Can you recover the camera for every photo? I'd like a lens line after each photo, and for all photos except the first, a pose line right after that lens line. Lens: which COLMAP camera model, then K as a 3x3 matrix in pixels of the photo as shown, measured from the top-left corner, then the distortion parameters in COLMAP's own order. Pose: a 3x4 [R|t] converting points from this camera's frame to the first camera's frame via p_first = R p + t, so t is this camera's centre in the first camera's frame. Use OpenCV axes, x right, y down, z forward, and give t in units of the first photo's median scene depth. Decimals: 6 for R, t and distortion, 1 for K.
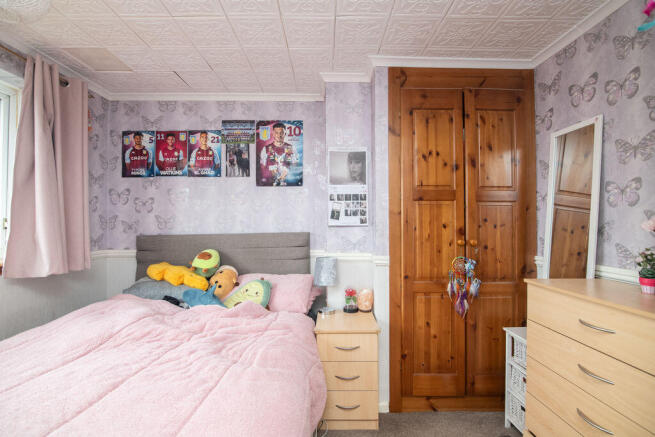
lens RADIAL K [[303.0, 0, 325.8], [0, 303.0, 225.9], [0, 0, 1]] dist [-0.020267, 0.000865]
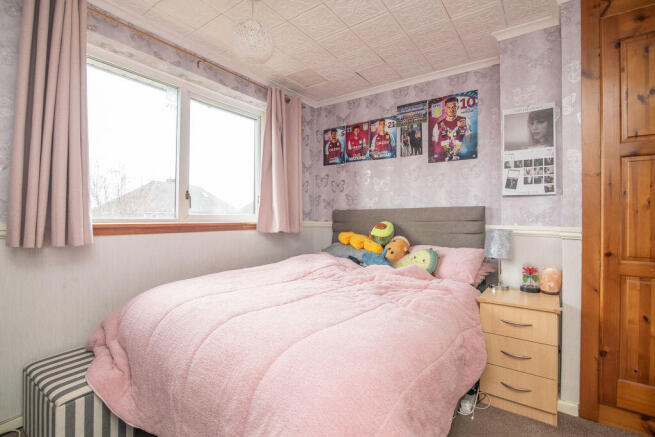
lens RADIAL K [[303.0, 0, 325.8], [0, 303.0, 225.9], [0, 0, 1]] dist [-0.020267, 0.000865]
pose [[0.810452, 0.017464, -0.585545, 0.110220], [-0.007561, 0.999784, 0.019354, 0.077690], [0.585757, -0.011259, 0.810409, -0.068348]]
